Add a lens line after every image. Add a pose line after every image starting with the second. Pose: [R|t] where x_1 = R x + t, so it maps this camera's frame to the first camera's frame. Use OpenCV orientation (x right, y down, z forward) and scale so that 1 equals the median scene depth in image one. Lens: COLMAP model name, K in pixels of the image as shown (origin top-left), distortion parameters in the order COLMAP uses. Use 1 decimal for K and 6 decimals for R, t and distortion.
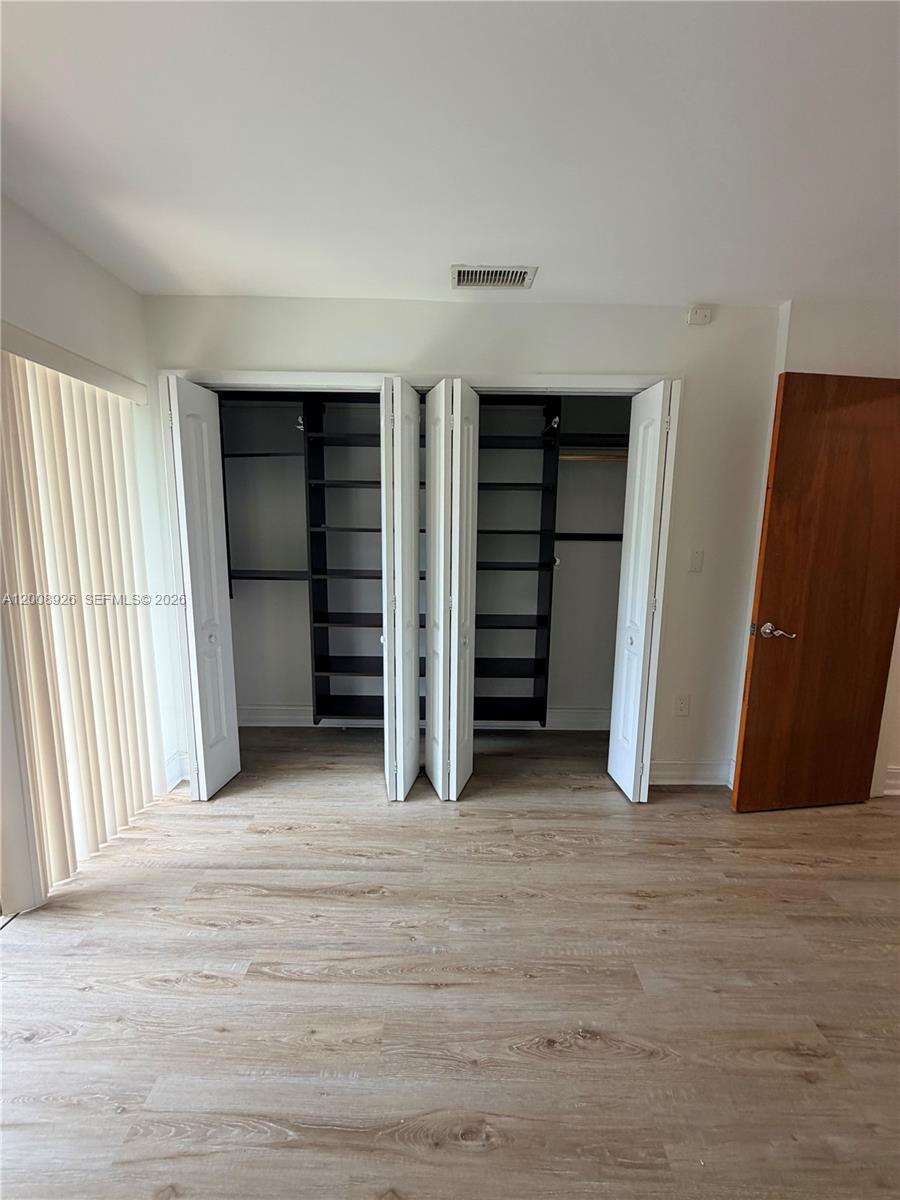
lens RADIAL K [[478.1, 0, 451.6], [0, 478.1, 597.7], [0, 0, 1]] dist [0.001089, -0.000751]
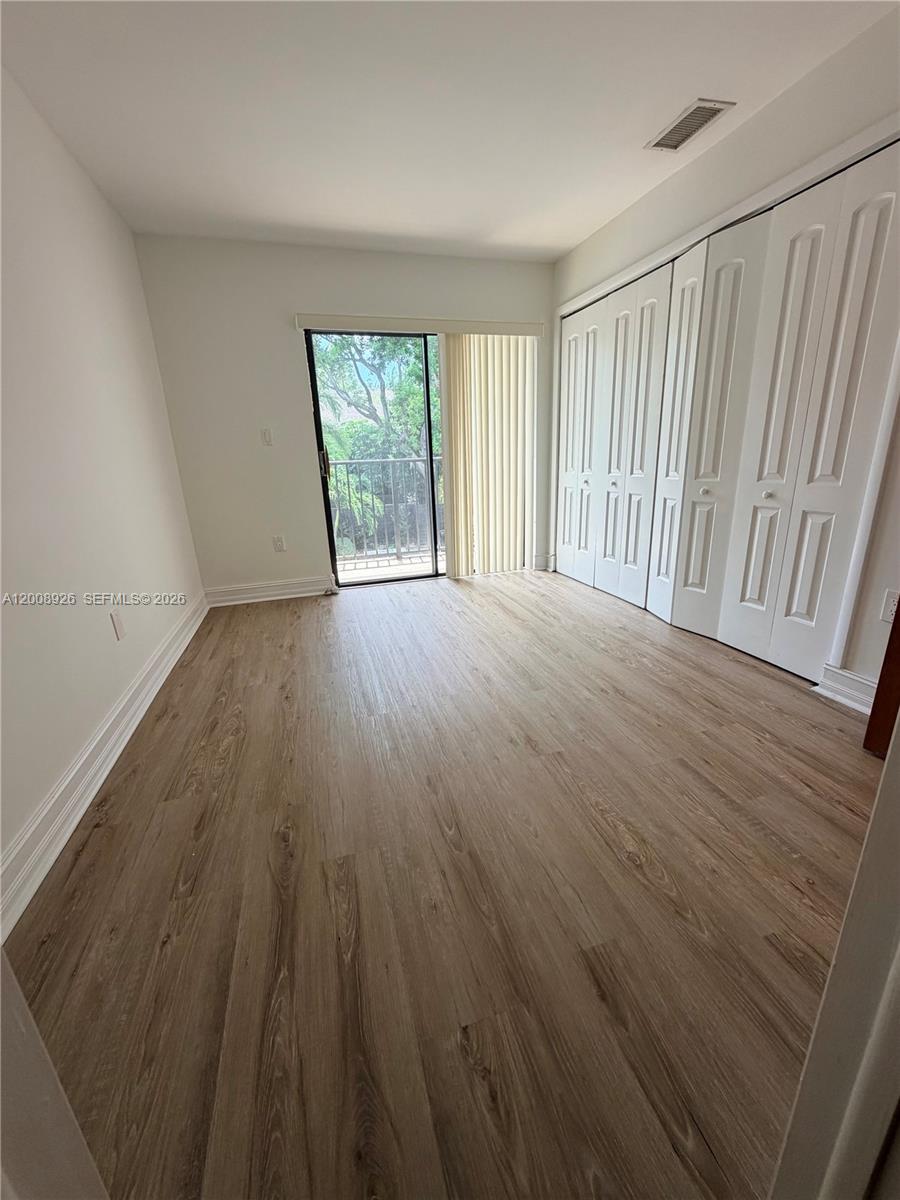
lens RADIAL K [[478.1, 0, 451.1], [0, 478.1, 597.9], [0, 0, 1]] dist [0.001089, -0.000751]
pose [[0.285880, 0.256527, -0.923291, 1.252097], [-0.102562, 0.966159, 0.236681, 0.149964], [0.952761, 0.027032, 0.302516, 0.224161]]
